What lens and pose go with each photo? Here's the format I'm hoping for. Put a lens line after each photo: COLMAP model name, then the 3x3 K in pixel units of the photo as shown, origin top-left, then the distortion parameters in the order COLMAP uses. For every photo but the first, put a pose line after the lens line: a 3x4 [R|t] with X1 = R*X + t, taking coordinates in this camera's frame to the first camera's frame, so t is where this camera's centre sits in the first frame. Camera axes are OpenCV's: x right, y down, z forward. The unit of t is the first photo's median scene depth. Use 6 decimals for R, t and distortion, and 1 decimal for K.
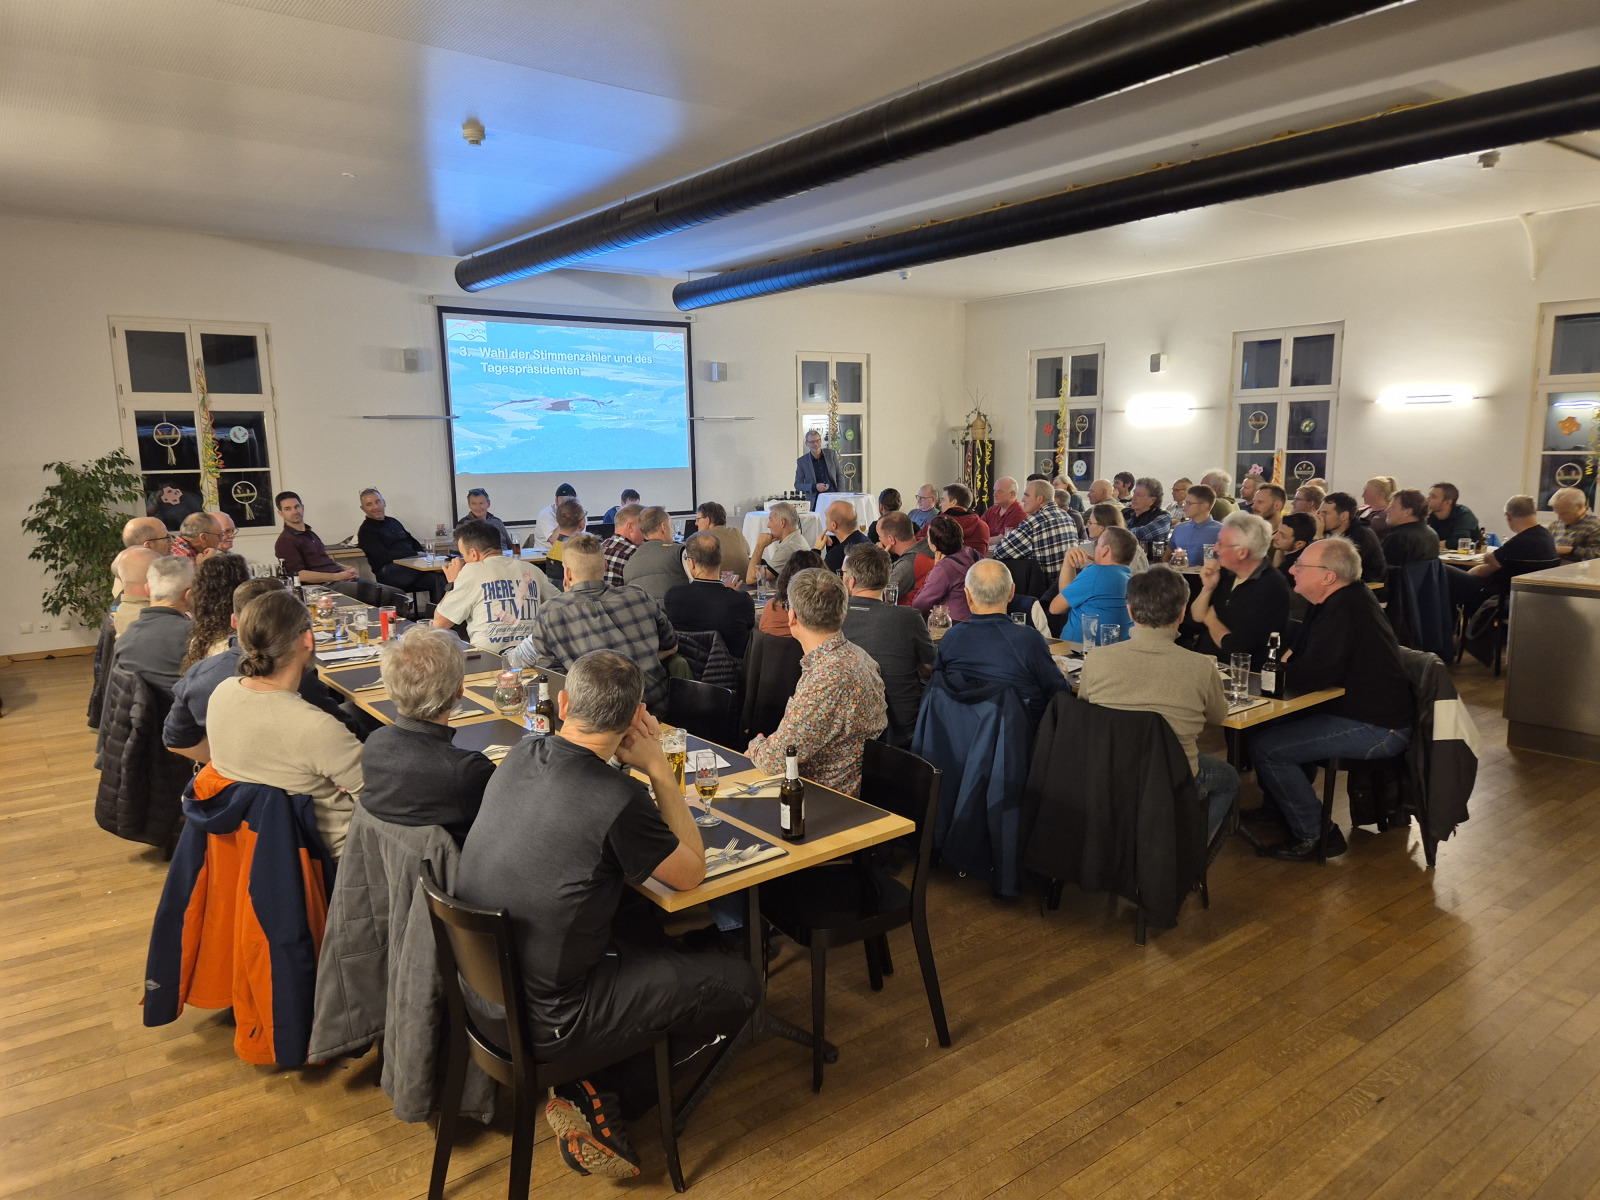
lens RADIAL K [[1100.0, 0, 803.3], [0, 1100.0, 639.7], [0, 0, 1]] dist [0.064010, -0.069353]
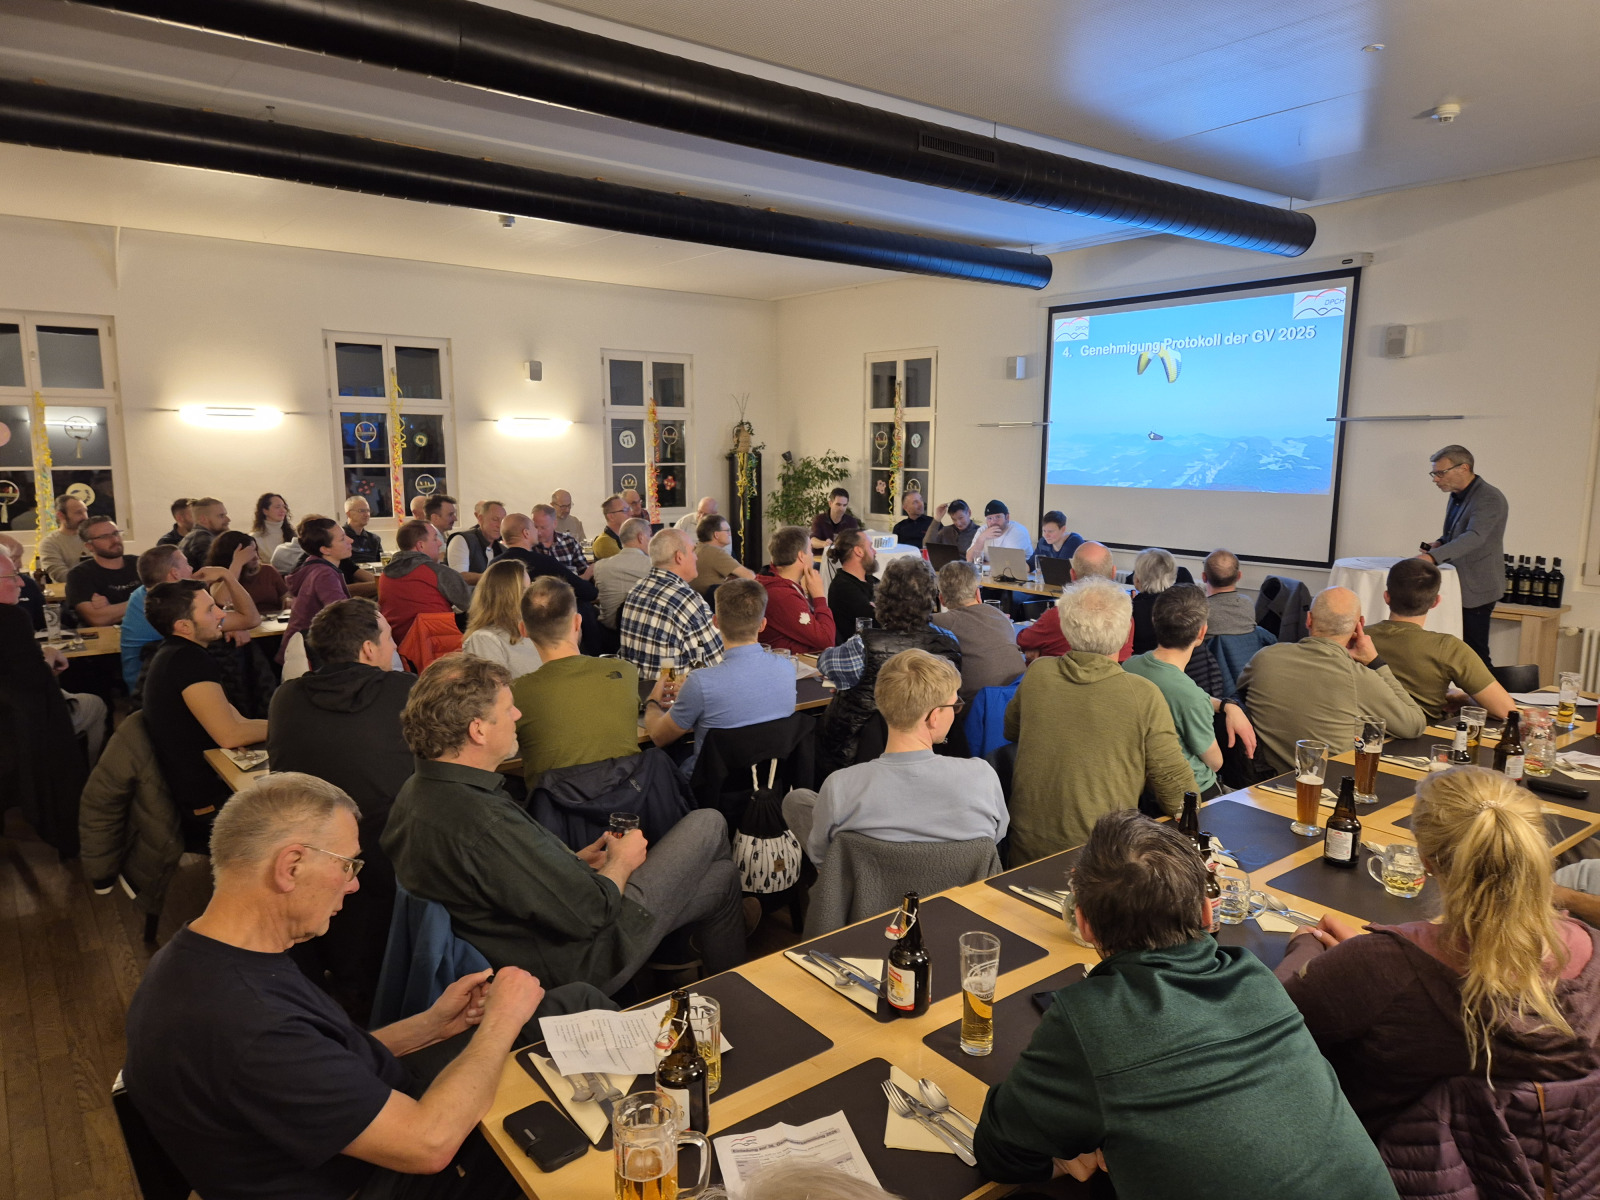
lens RADIAL K [[1006.2, 0, 800.0], [0, 1006.2, 600.0], [0, 0, 1]] dist [0.029865, -0.044150]
pose [[-0.005374, 0.164764, -0.986318, 0.523214], [-0.189832, 0.968229, 0.162776, -0.145543], [0.981802, 0.188109, 0.026074, 0.751309]]
